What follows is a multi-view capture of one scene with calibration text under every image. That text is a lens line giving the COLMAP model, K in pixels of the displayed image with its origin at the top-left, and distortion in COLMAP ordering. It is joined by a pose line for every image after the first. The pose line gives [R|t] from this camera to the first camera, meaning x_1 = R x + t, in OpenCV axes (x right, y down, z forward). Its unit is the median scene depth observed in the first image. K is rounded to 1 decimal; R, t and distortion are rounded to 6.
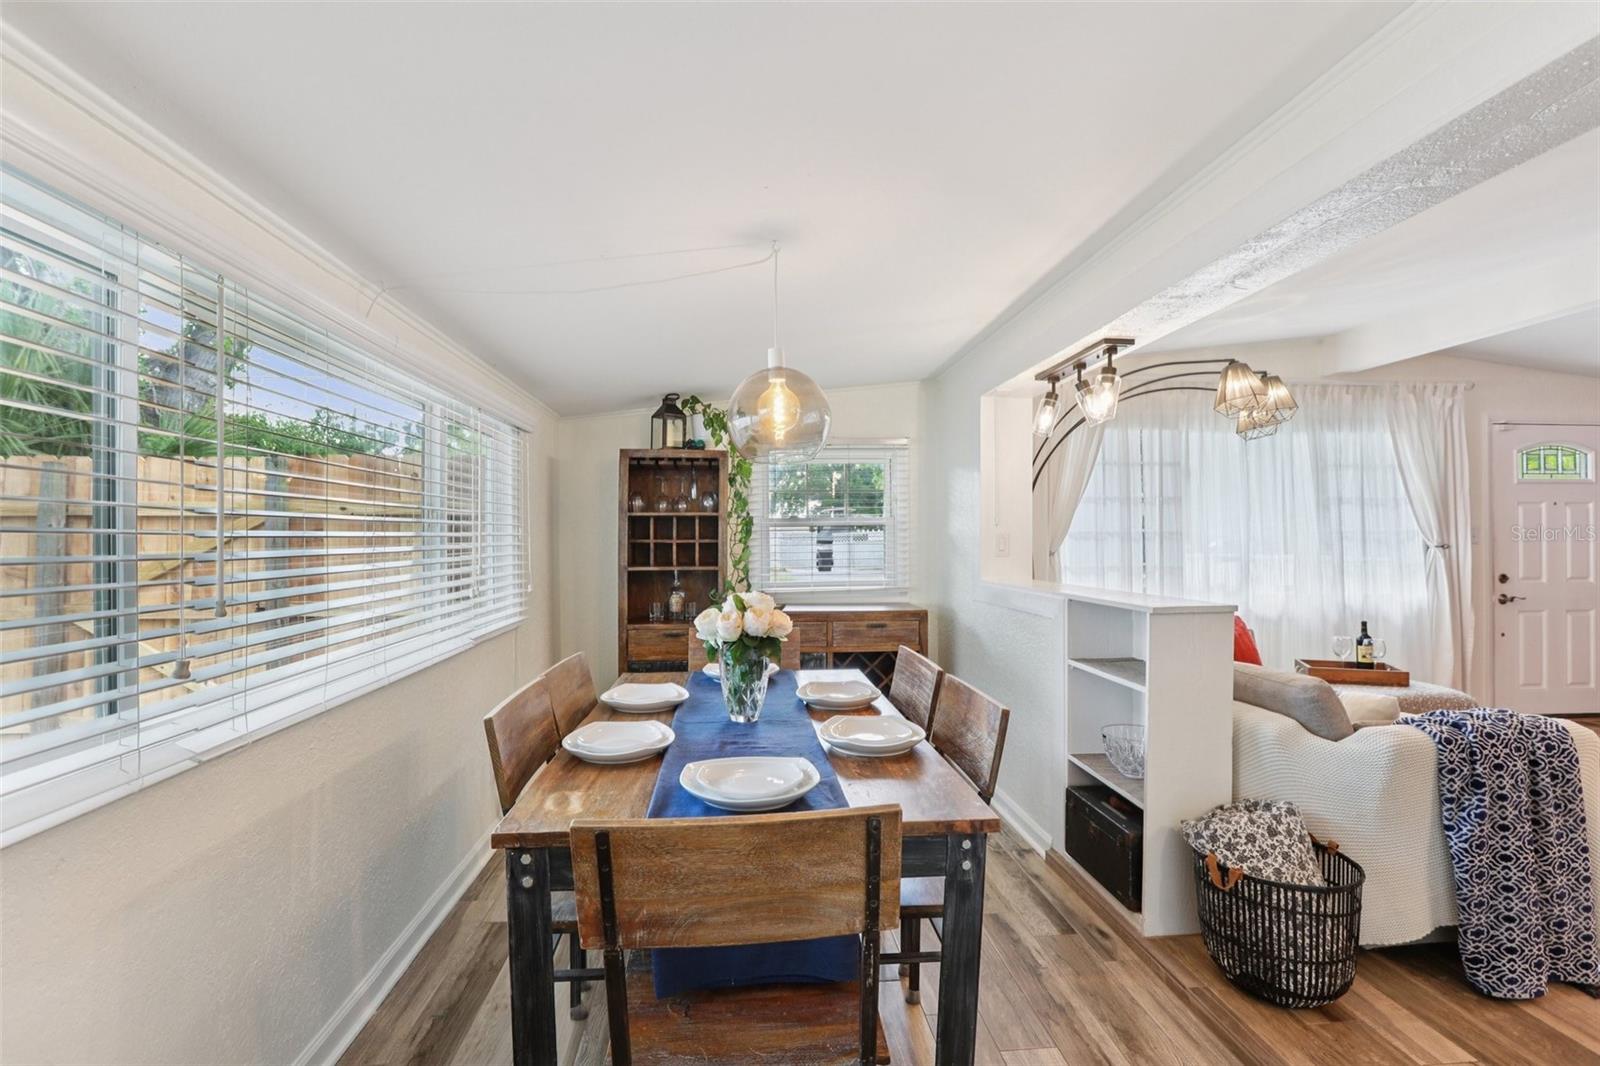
lens RADIAL K [[719.2, 0, 781.5], [0, 719.2, 522.2], [0, 0, 1]] dist [-0.036918, 0.017287]
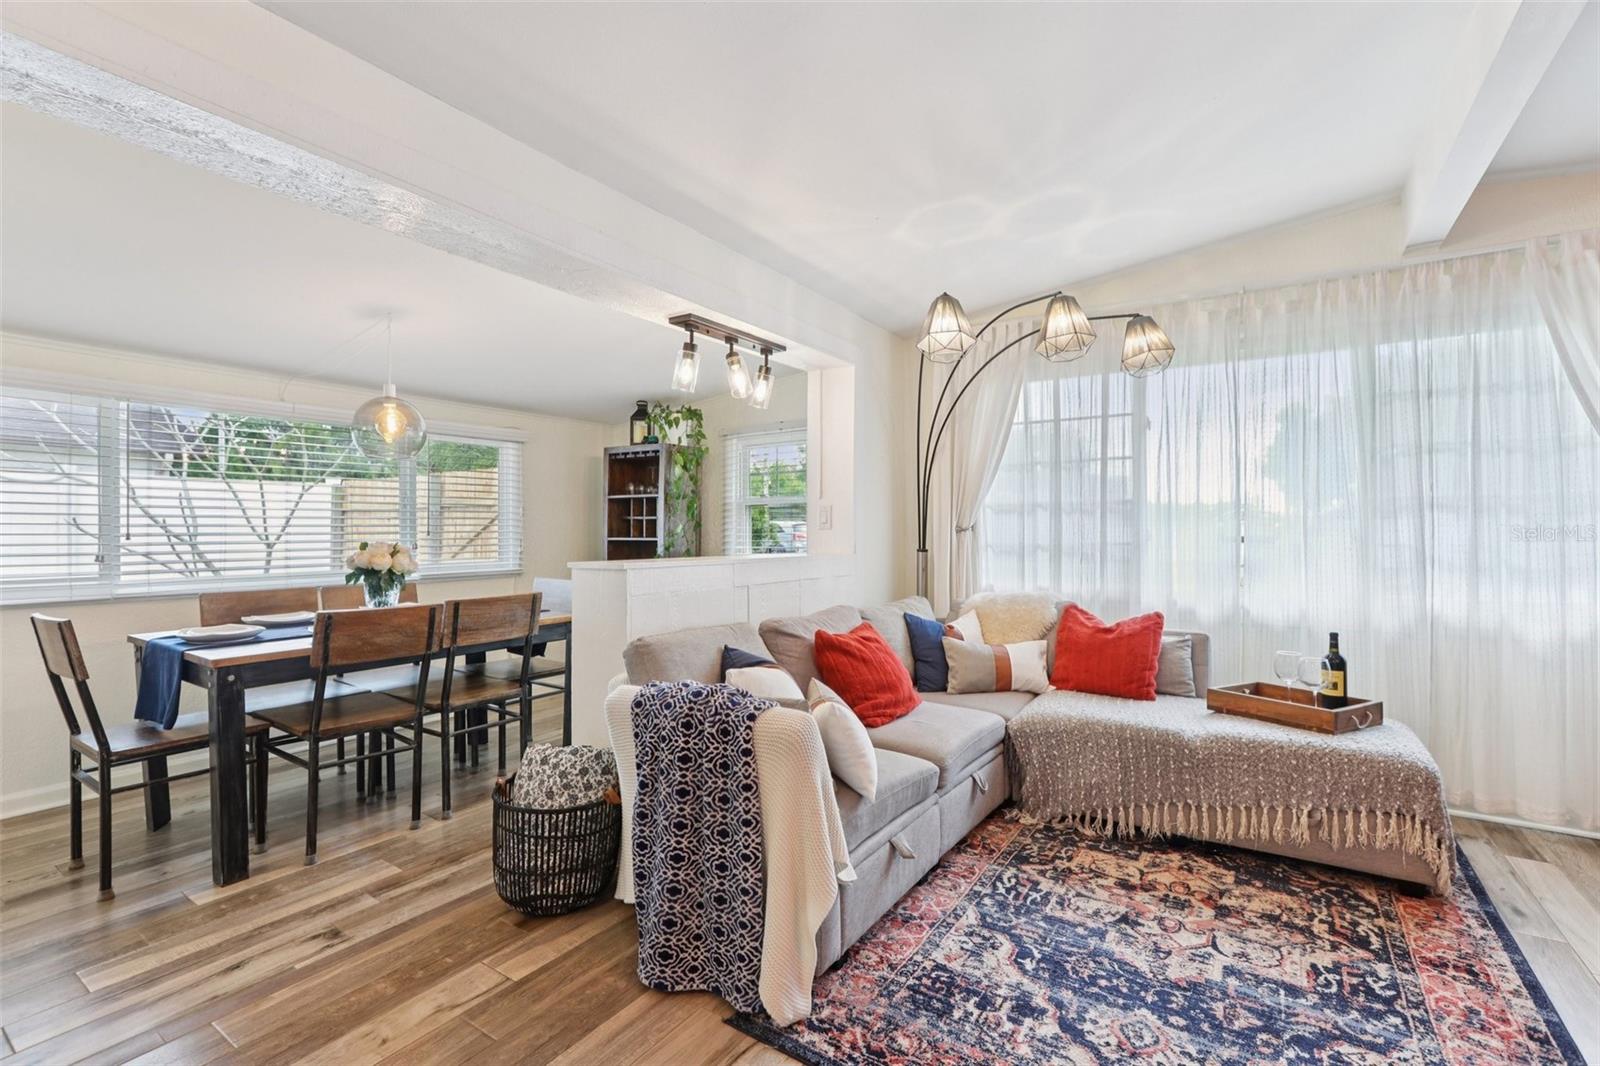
lens RADIAL K [[719.2, 0, 781.5], [0, 719.2, 522.2], [0, 0, 1]] dist [-0.036918, 0.017287]
pose [[0.785318, -0.004093, -0.619078, 0.828657], [0.012882, 0.999870, 0.009730, 0.024983], [0.618958, -0.015616, 0.785269, 0.169198]]
